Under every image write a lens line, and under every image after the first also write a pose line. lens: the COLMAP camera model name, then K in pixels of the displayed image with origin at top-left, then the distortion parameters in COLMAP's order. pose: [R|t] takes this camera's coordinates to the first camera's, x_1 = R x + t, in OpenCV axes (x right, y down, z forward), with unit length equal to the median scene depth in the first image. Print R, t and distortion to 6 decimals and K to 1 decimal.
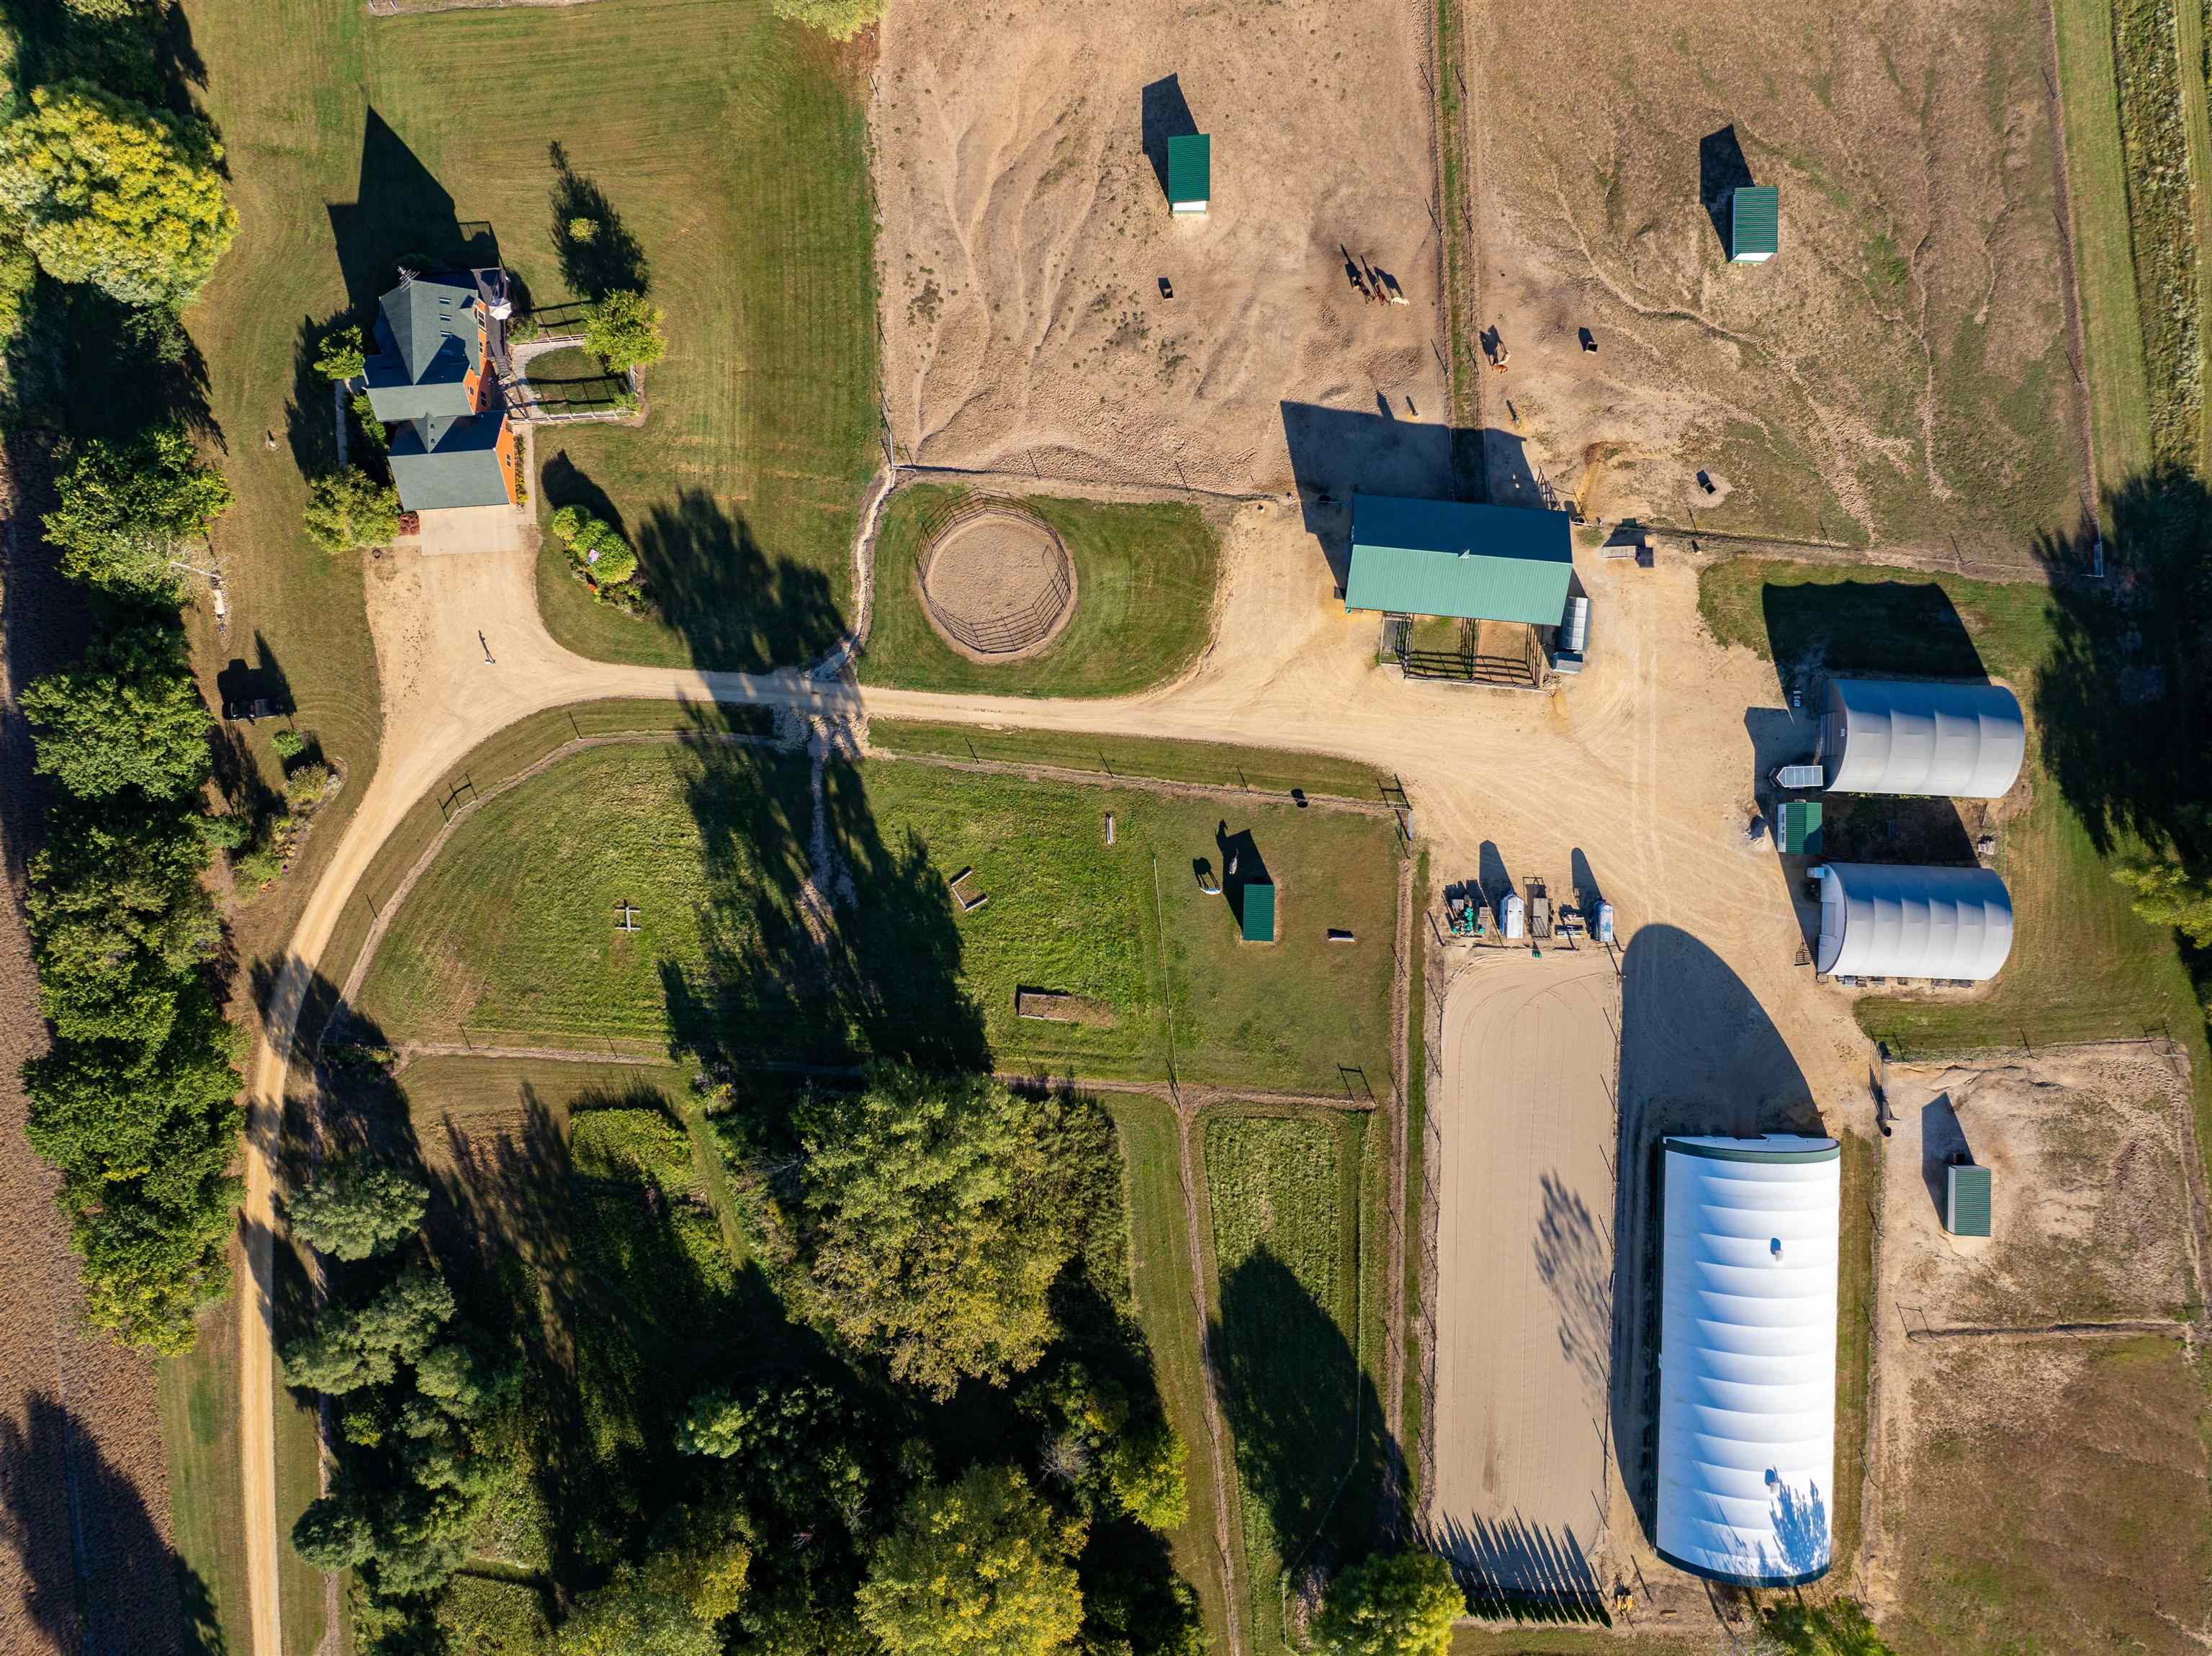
lens RADIAL K [[1559.3, 0, 1106.0], [0, 1559.3, 828.0], [0, 0, 1]] dist [-0.033314, -0.006787]
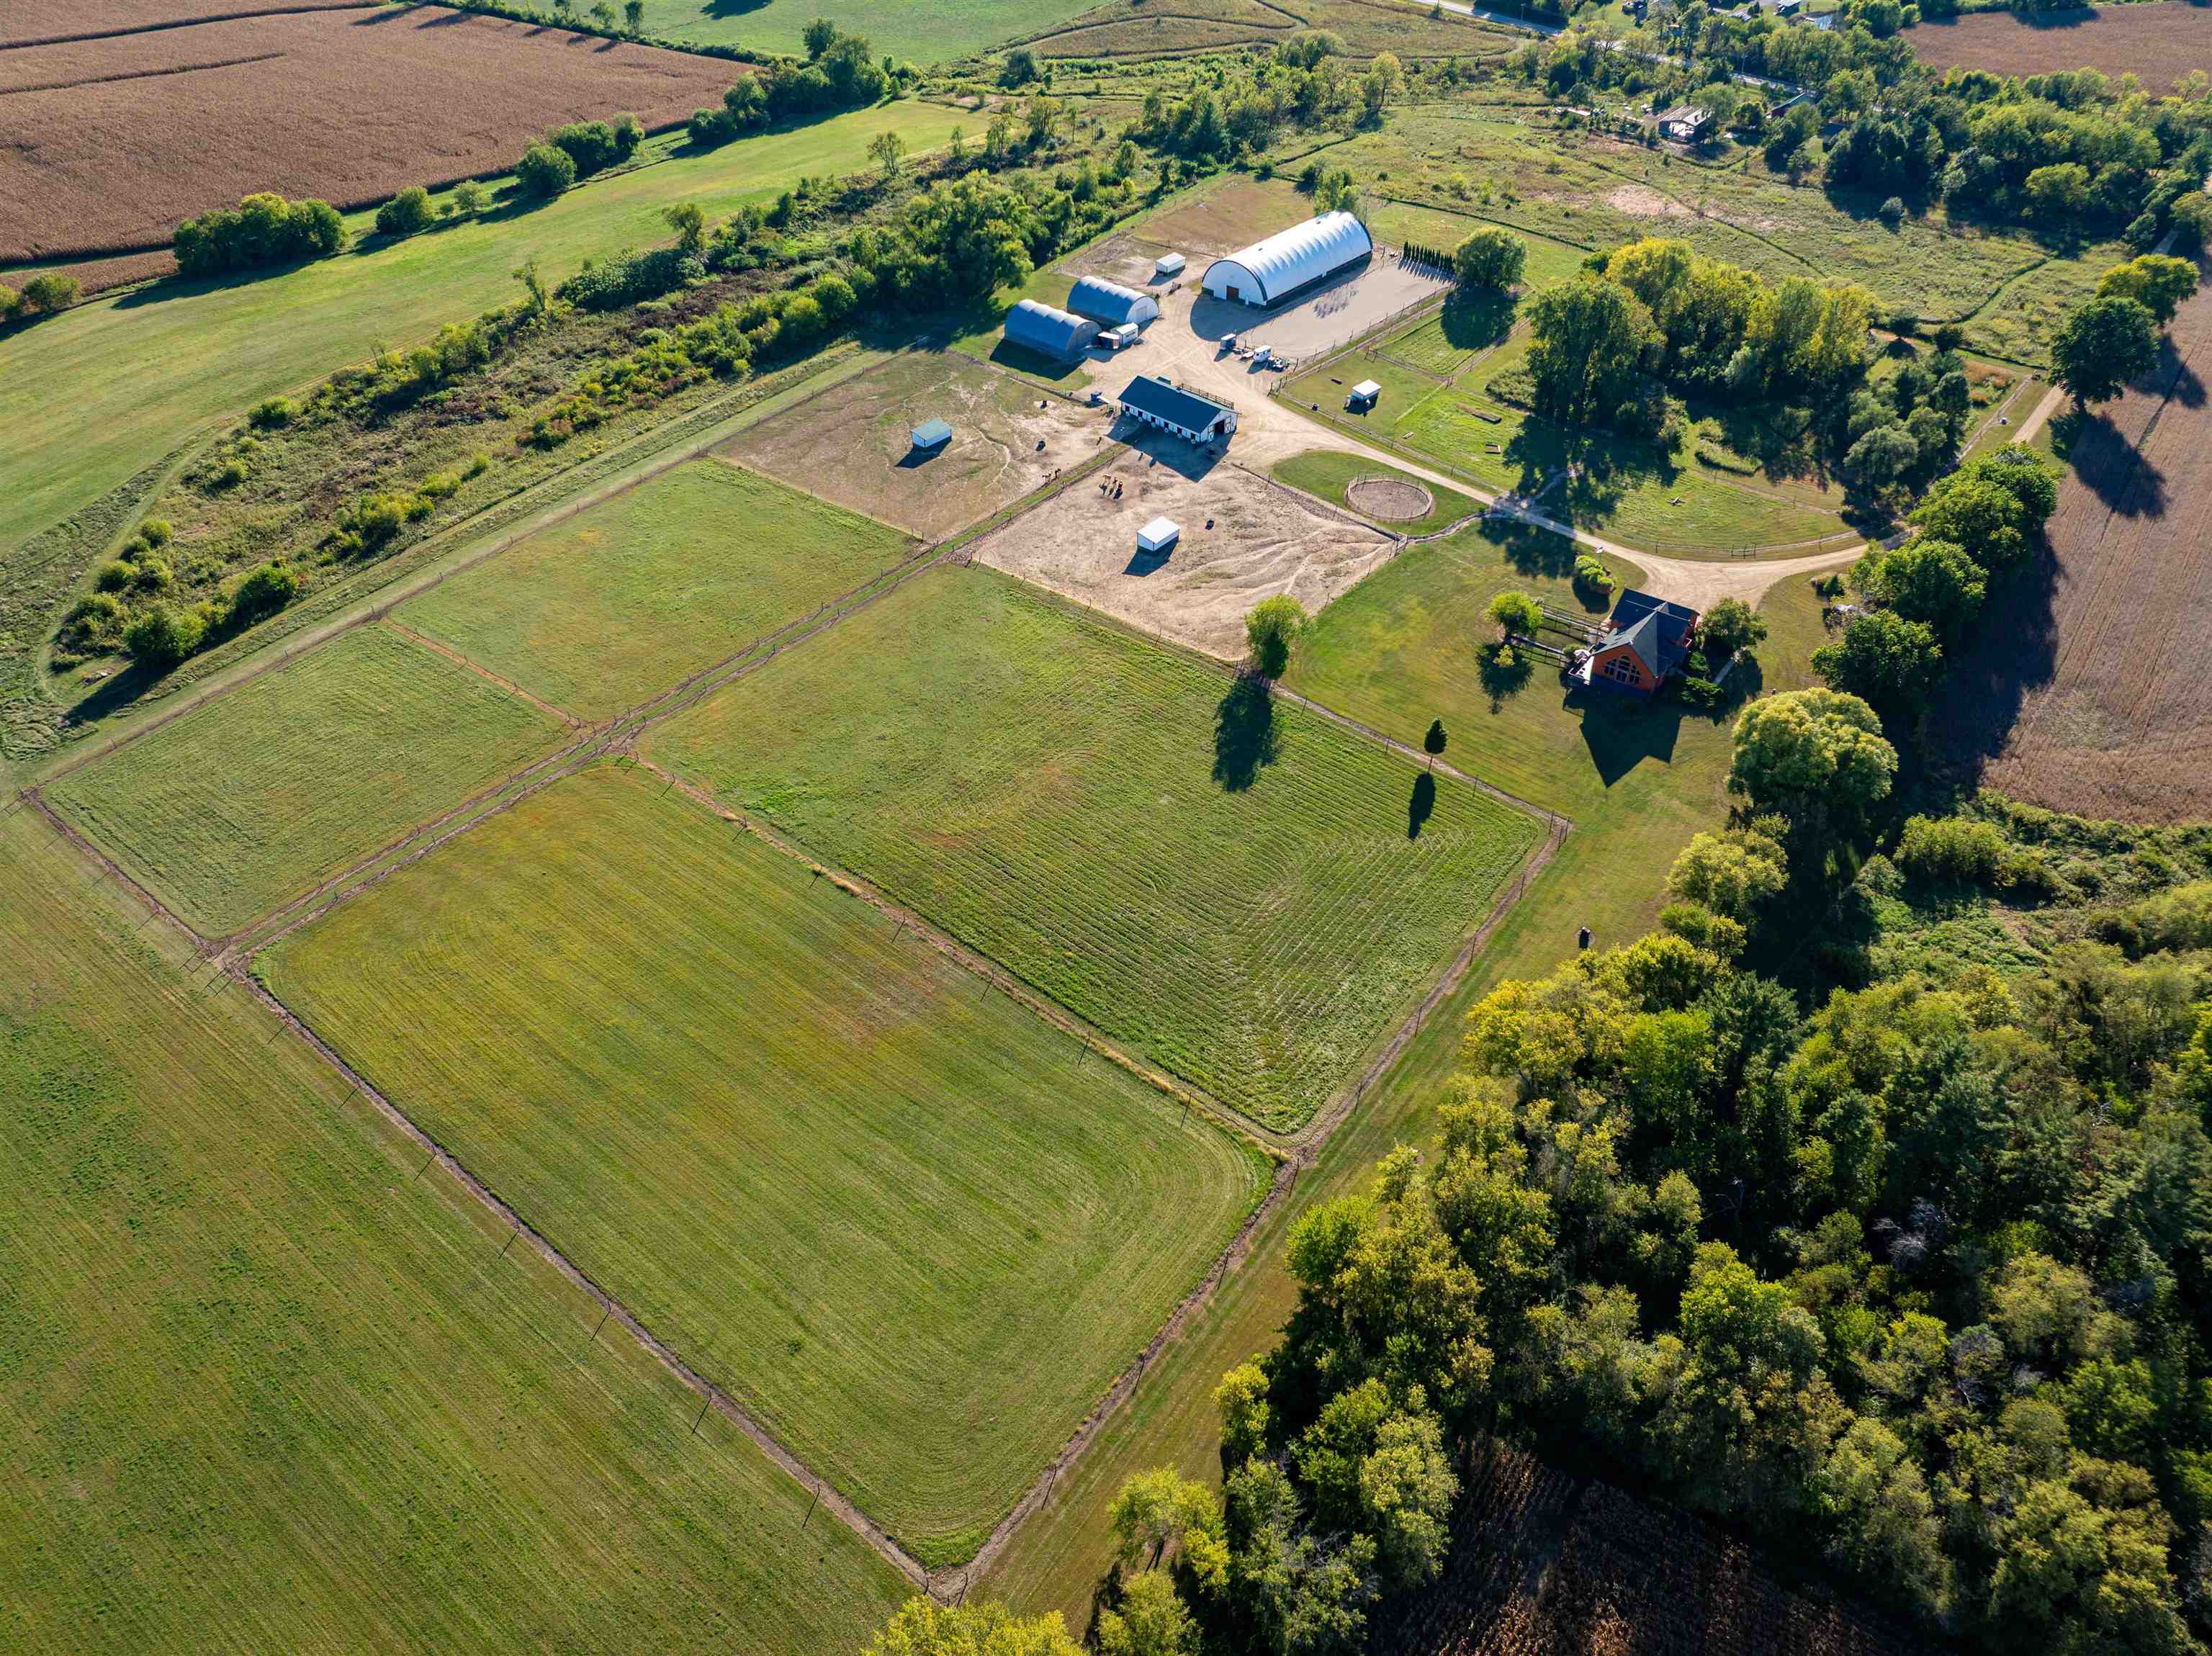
lens RADIAL K [[1559.3, 0, 1106.0], [0, 1559.3, 828.0], [0, 0, 1]] dist [-0.033314, -0.006787]
pose [[-0.762488, -0.405066, 0.504513, -0.843639], [0.646985, -0.483057, 0.589972, -1.547741], [0.004731, 0.776259, 0.630397, 0.197339]]
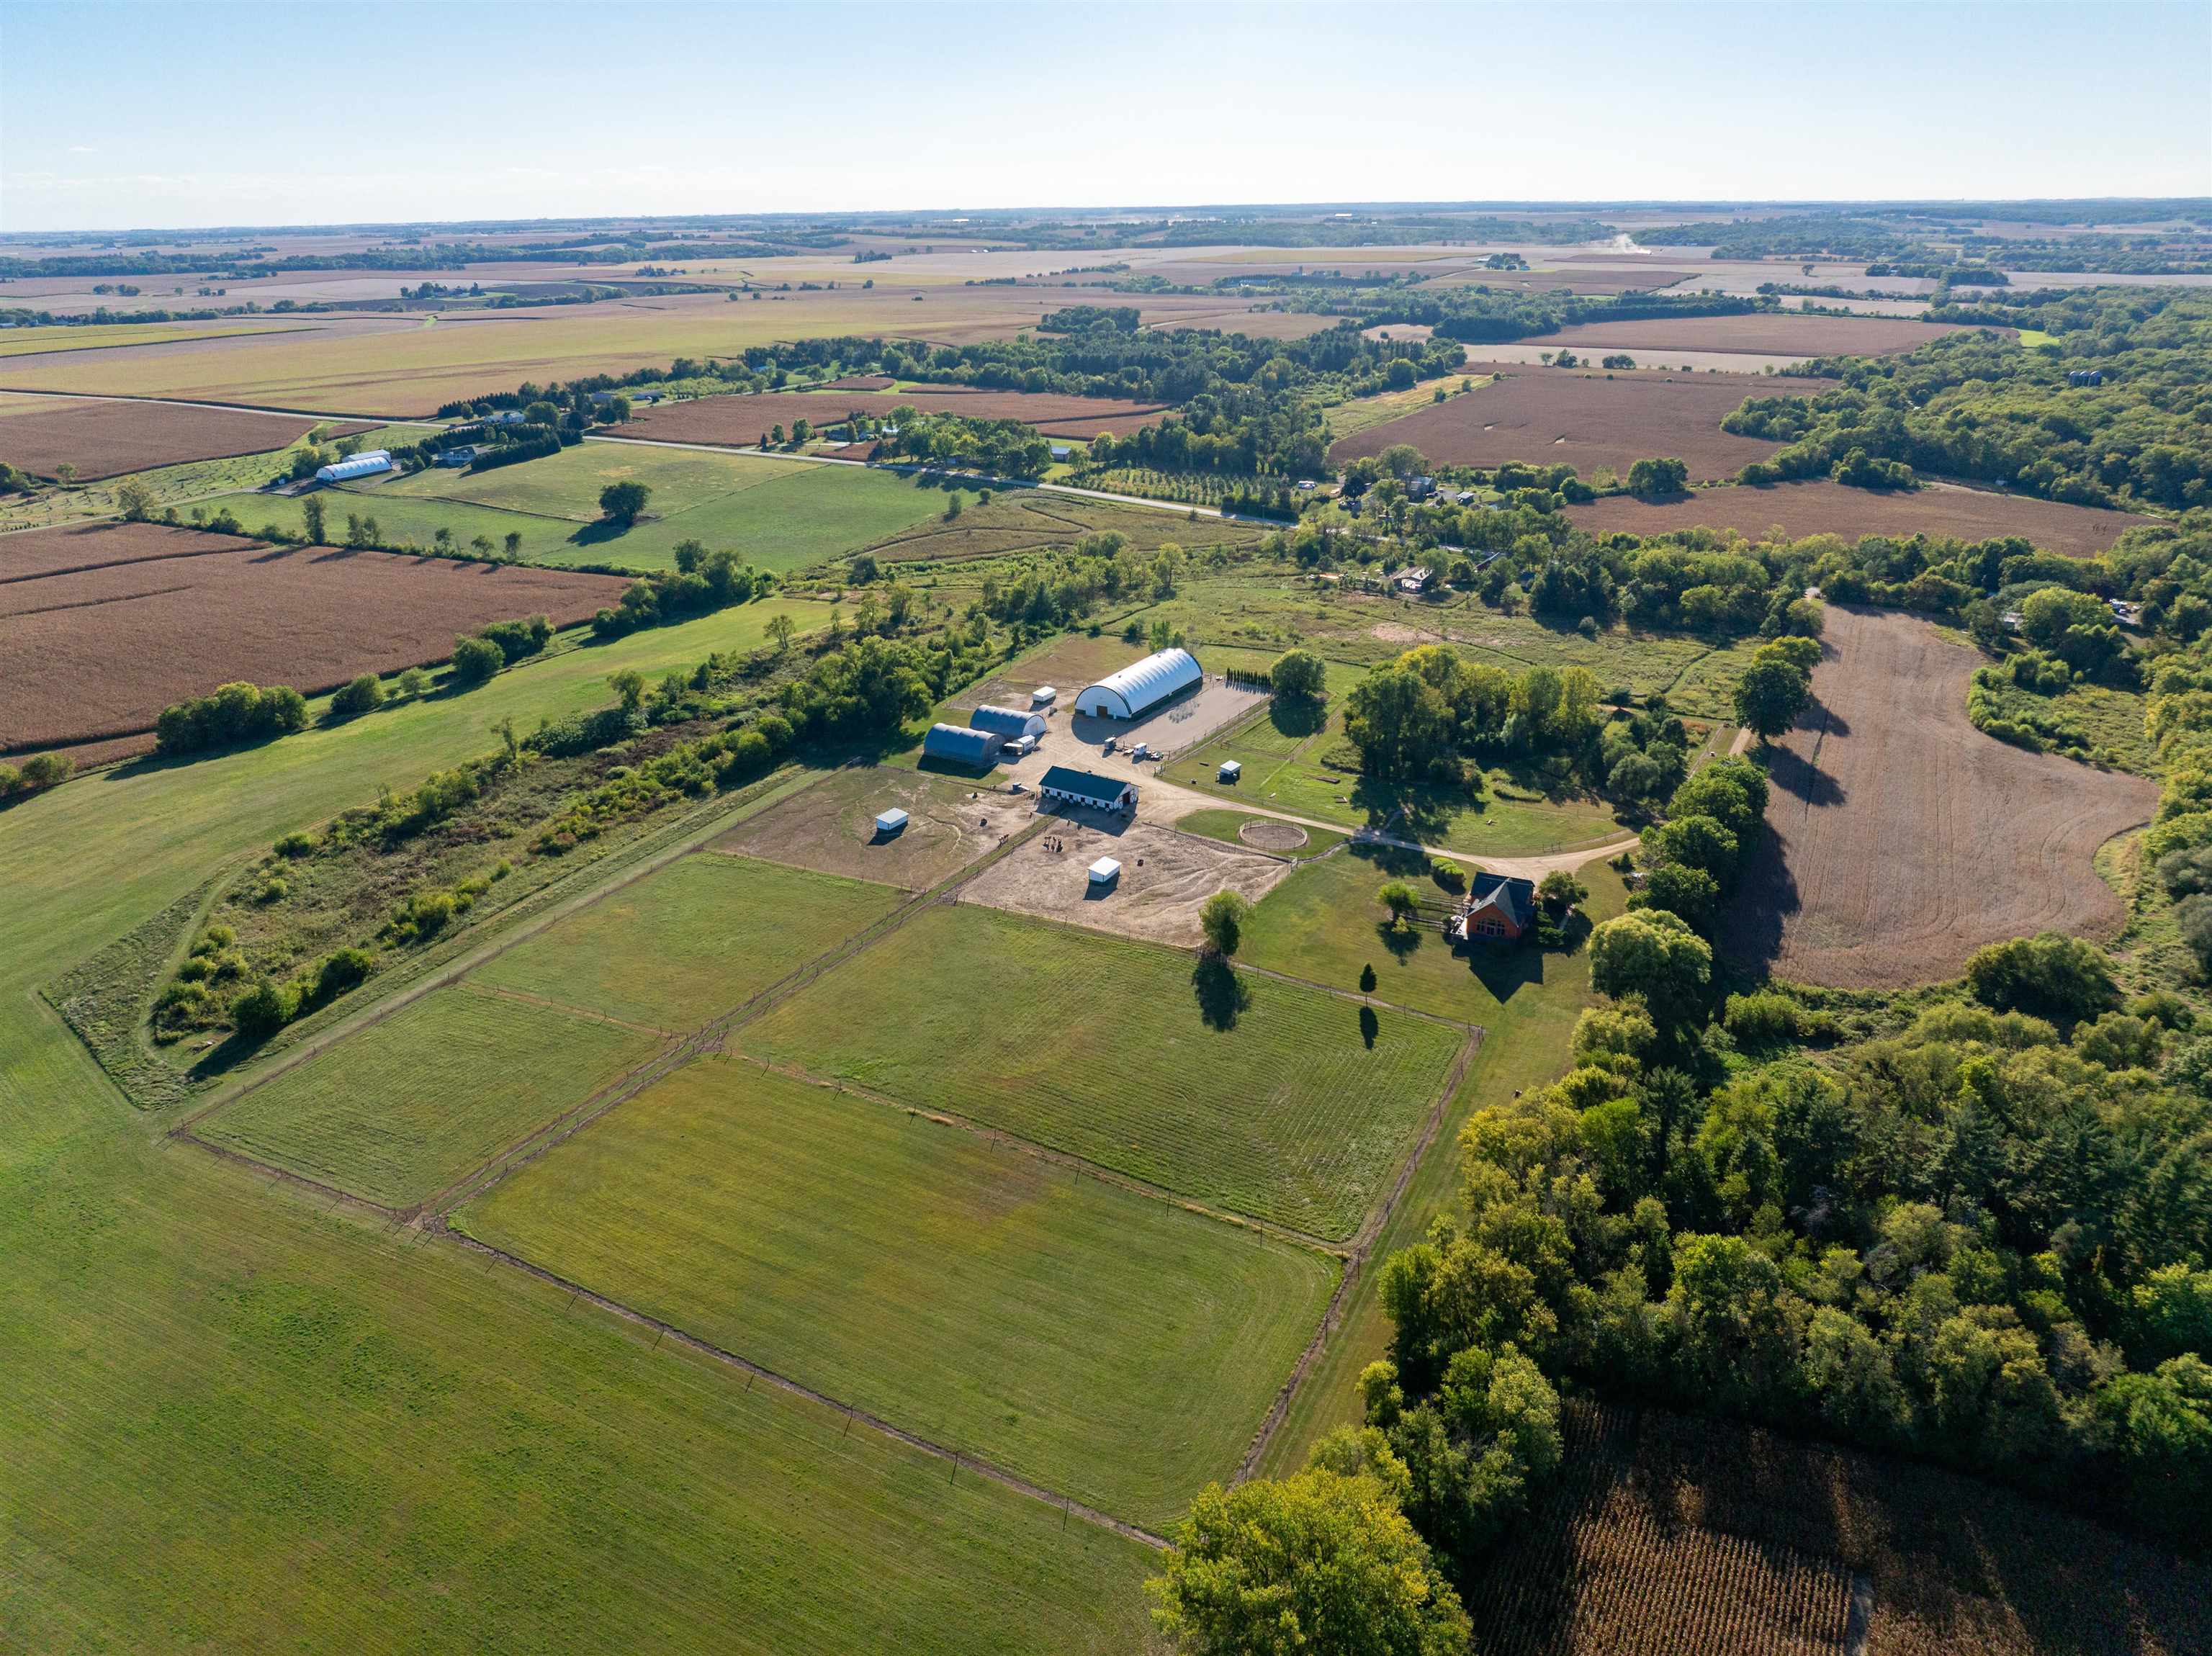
lens RADIAL K [[1568.1, 0, 1106.0], [0, 1568.1, 828.0], [0, 0, 1]] dist [-0.002222, -0.084484]
pose [[-0.866234, -0.170060, 0.469806, -0.885283], [0.499479, -0.318471, 0.805666, -2.017072], [0.012608, 0.932553, 0.360812, 0.202110]]
